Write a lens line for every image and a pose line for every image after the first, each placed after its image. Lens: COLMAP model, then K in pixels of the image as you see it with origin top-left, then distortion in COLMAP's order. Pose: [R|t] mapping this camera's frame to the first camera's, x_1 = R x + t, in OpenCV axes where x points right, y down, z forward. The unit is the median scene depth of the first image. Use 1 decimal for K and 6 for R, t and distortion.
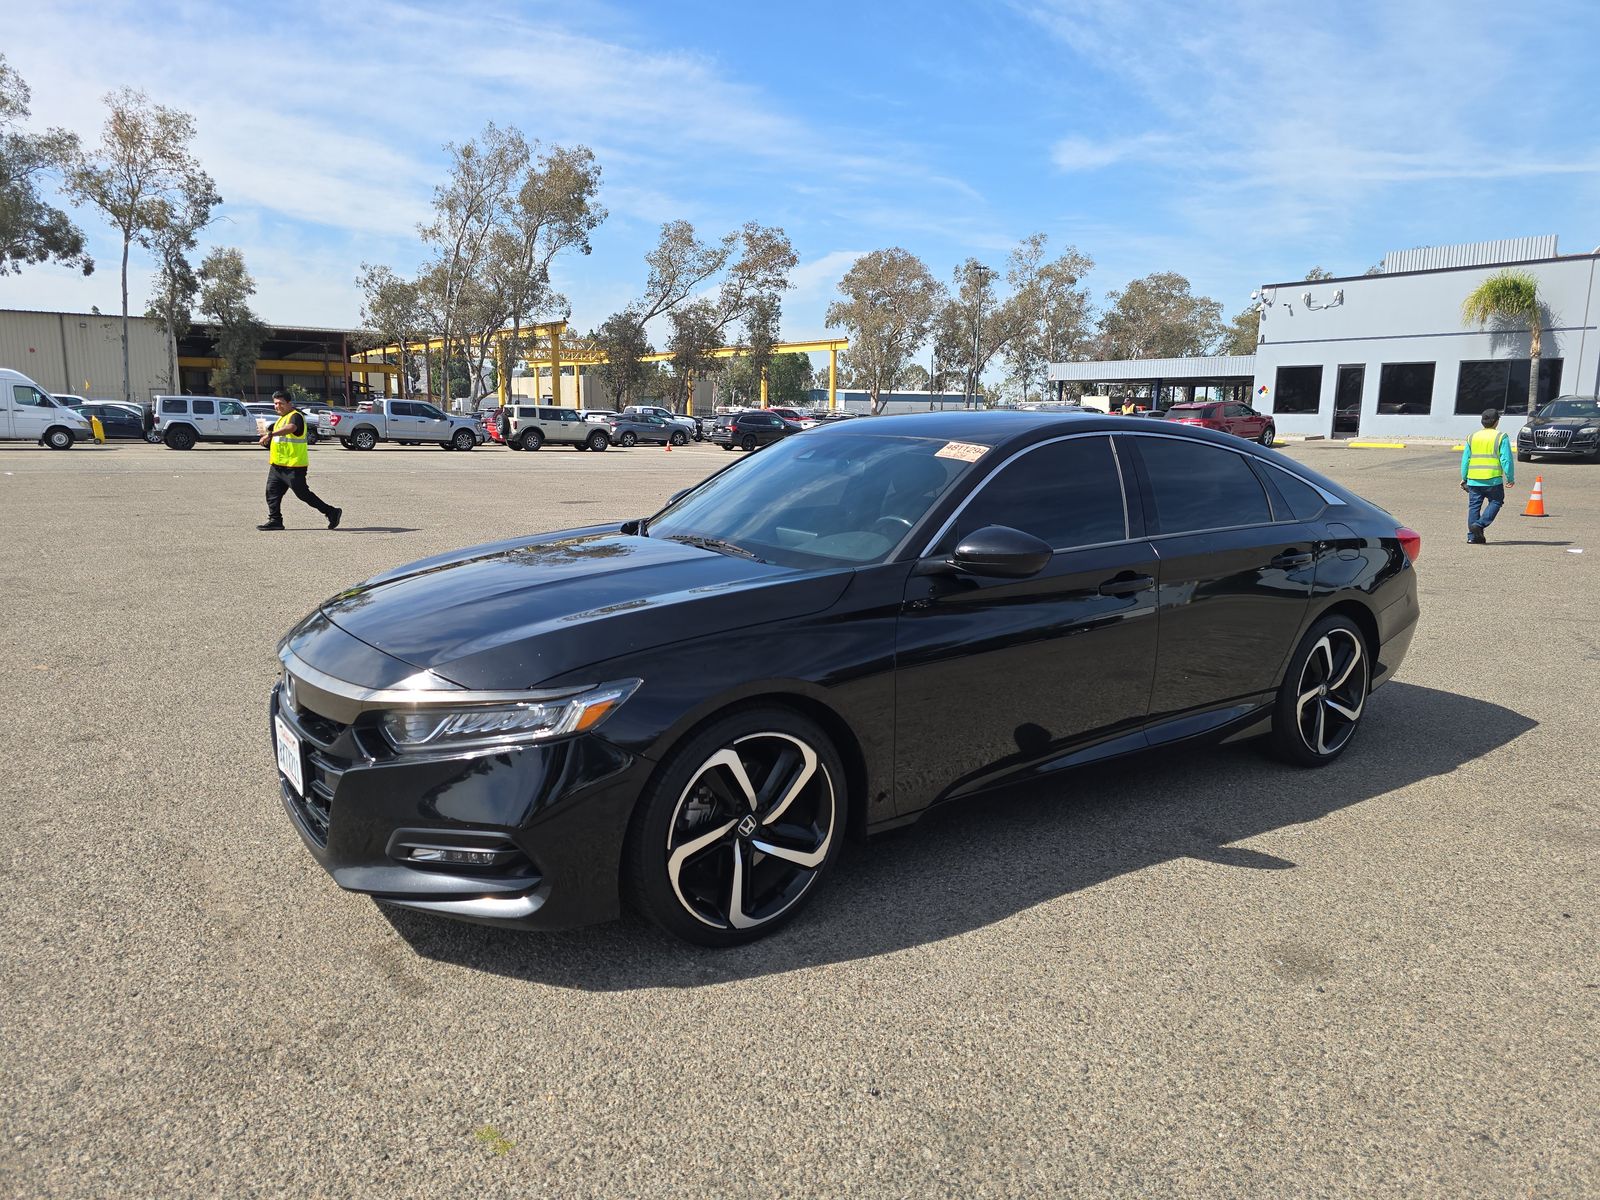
lens RADIAL K [[1074.6, 0, 794.2], [0, 1074.6, 595.6], [0, 0, 1]] dist [0.006587, -0.011546]
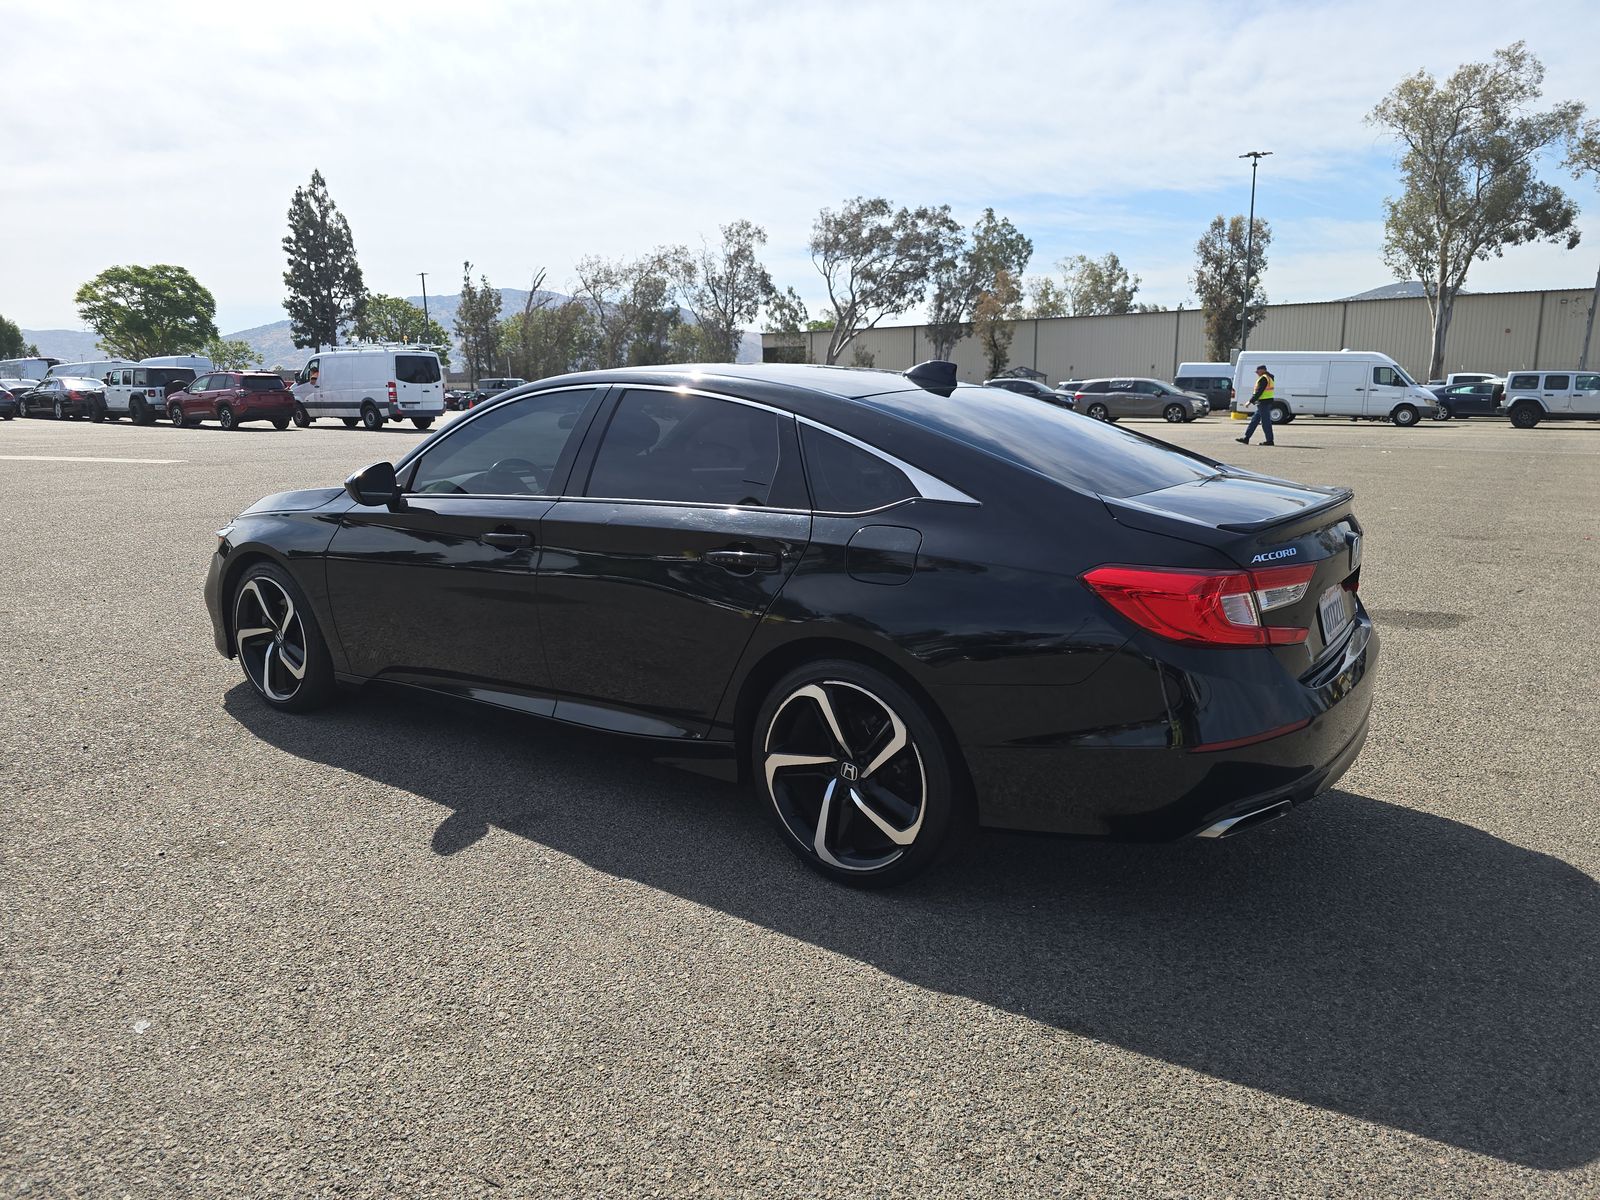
lens RADIAL K [[1074.6, 0, 799.0], [0, 1074.6, 605.5], [0, 0, 1]] dist [0.006587, -0.011546]
pose [[0.220714, 0.169849, -0.960436, 0.231270], [-0.146054, 0.979373, 0.139634, -0.020863], [0.964341, 0.109456, 0.240969, 0.169968]]
